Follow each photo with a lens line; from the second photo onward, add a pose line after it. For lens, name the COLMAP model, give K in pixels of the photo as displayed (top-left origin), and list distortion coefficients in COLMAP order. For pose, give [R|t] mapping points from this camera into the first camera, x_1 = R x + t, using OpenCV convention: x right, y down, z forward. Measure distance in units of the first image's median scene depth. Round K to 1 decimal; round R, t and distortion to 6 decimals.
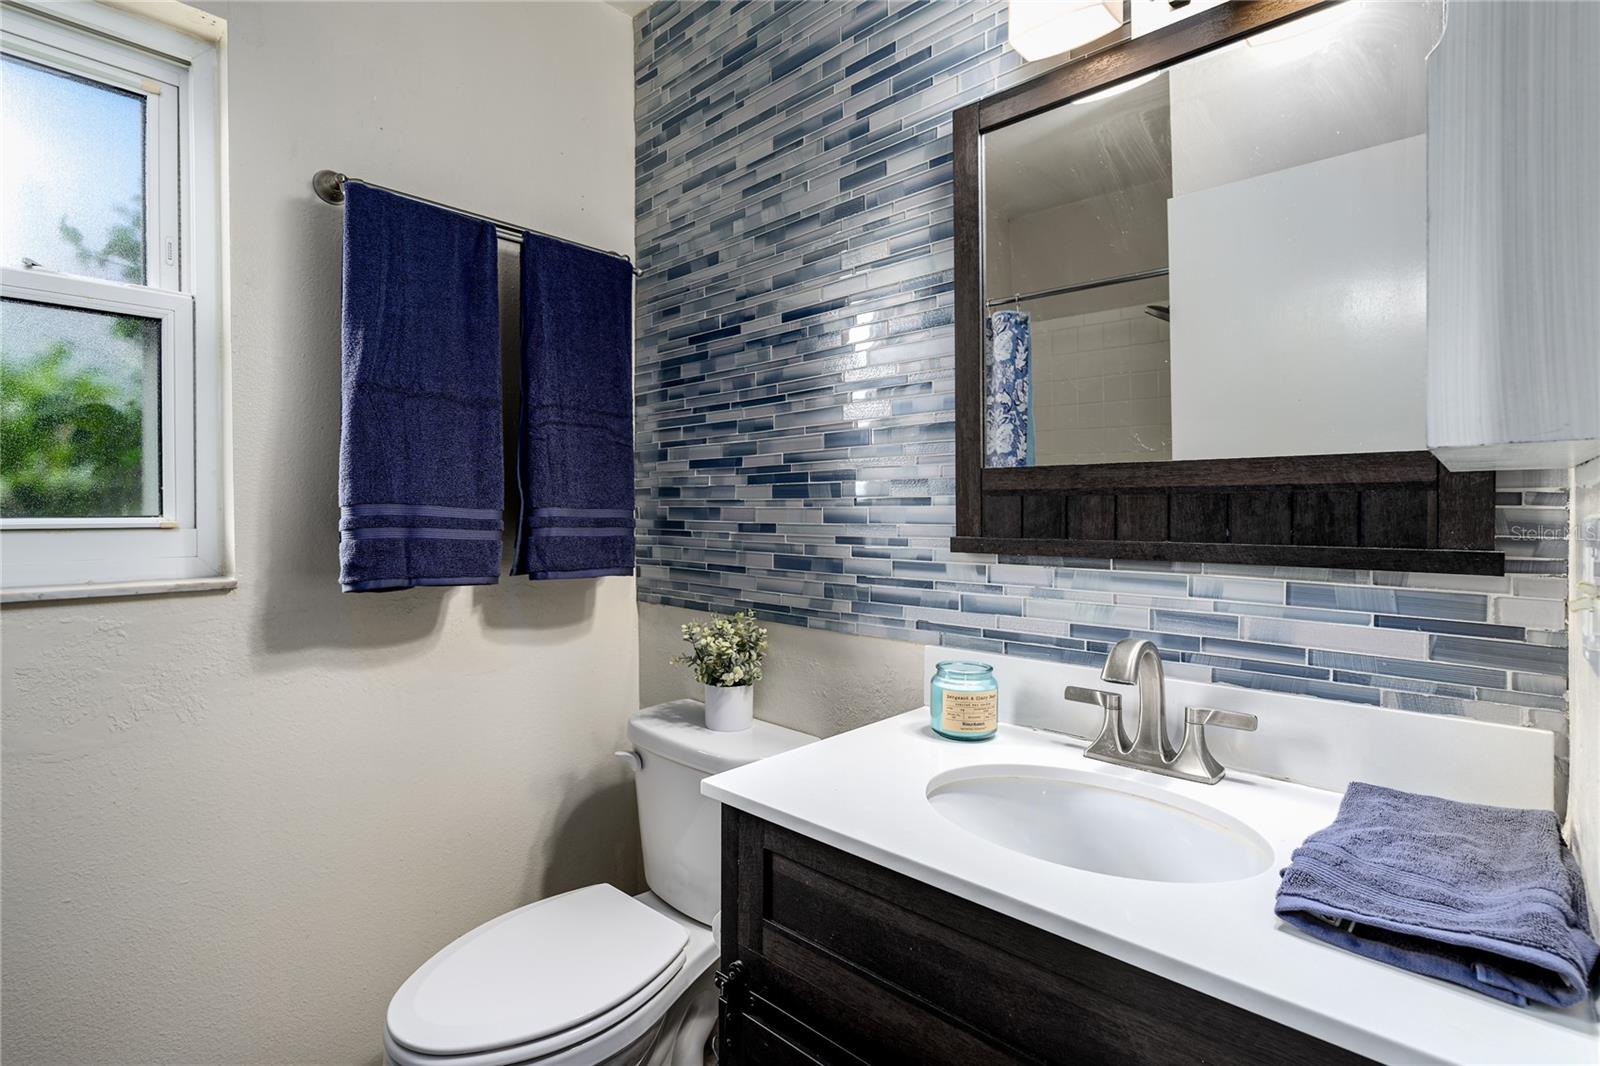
lens RADIAL K [[754.1, 0, 799.6], [0, 754.1, 523.1], [0, 0, 1]] dist [-0.000078, 0.000080]
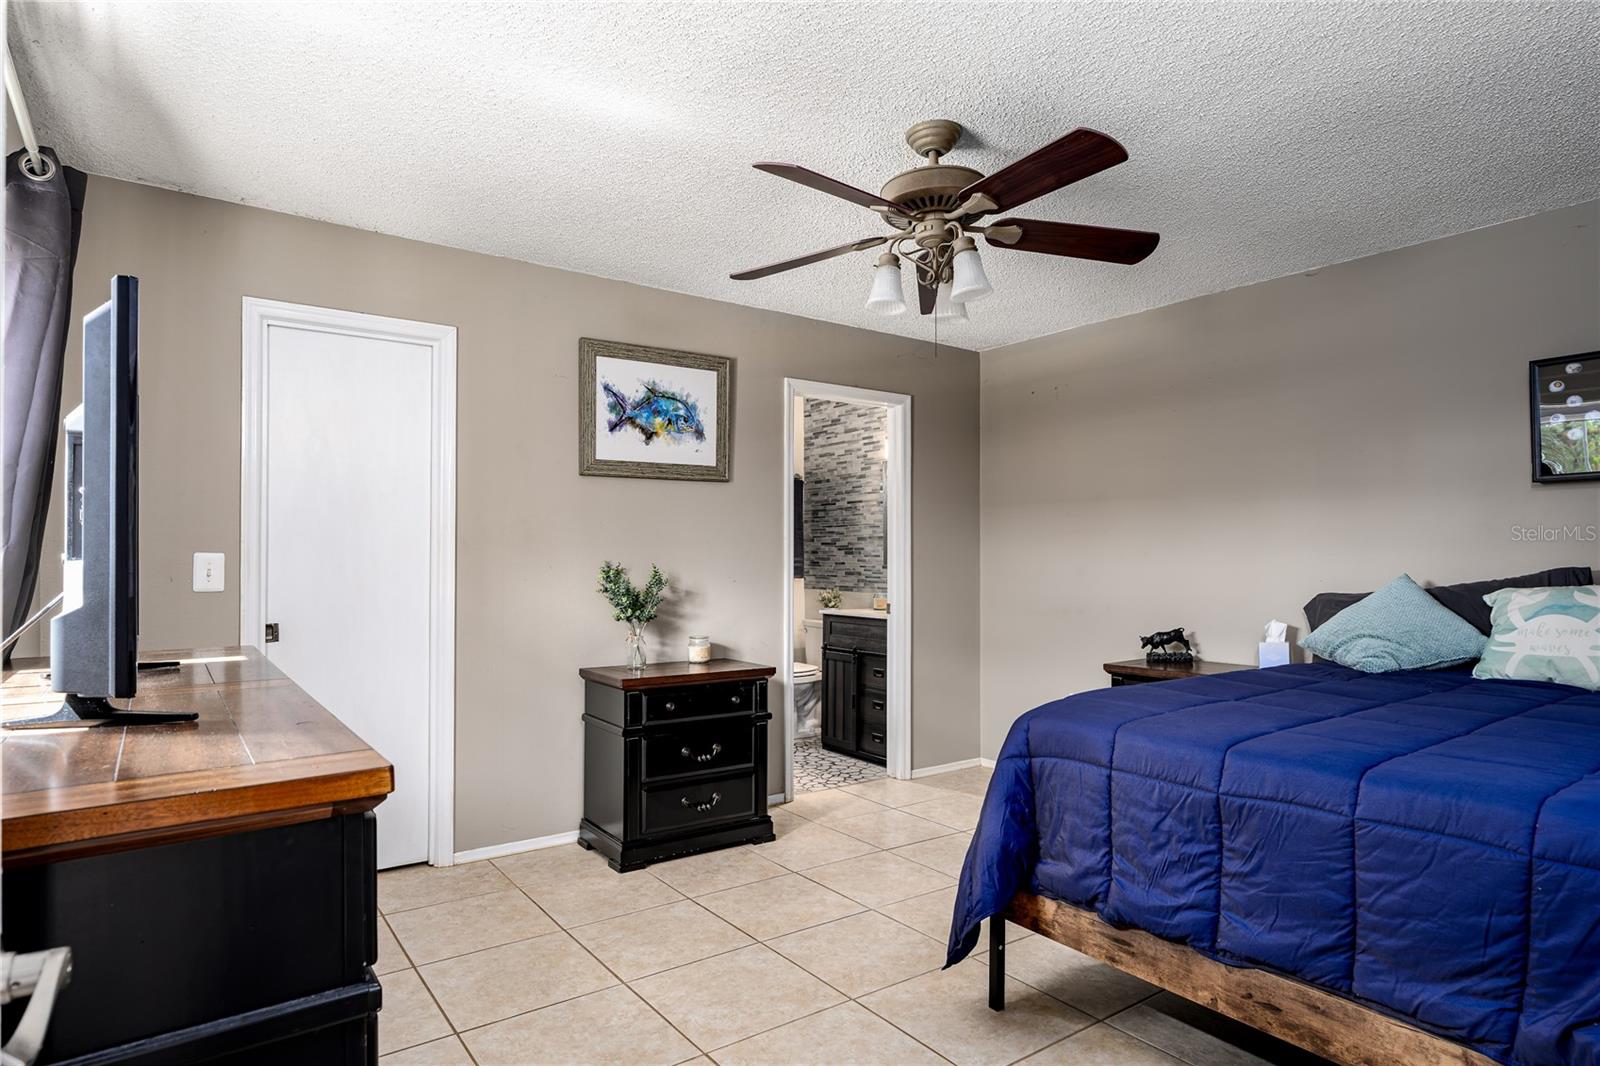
lens RADIAL K [[898.5, 0, 805.7], [0, 898.5, 539.1], [0, 0, 1]] dist [-0.004652, 0.000036]
pose [[0.982367, -0.004041, -0.186919, 0.530596], [-0.001858, 0.999506, -0.031373, 0.023041], [0.186953, 0.031167, 0.981874, -2.908941]]
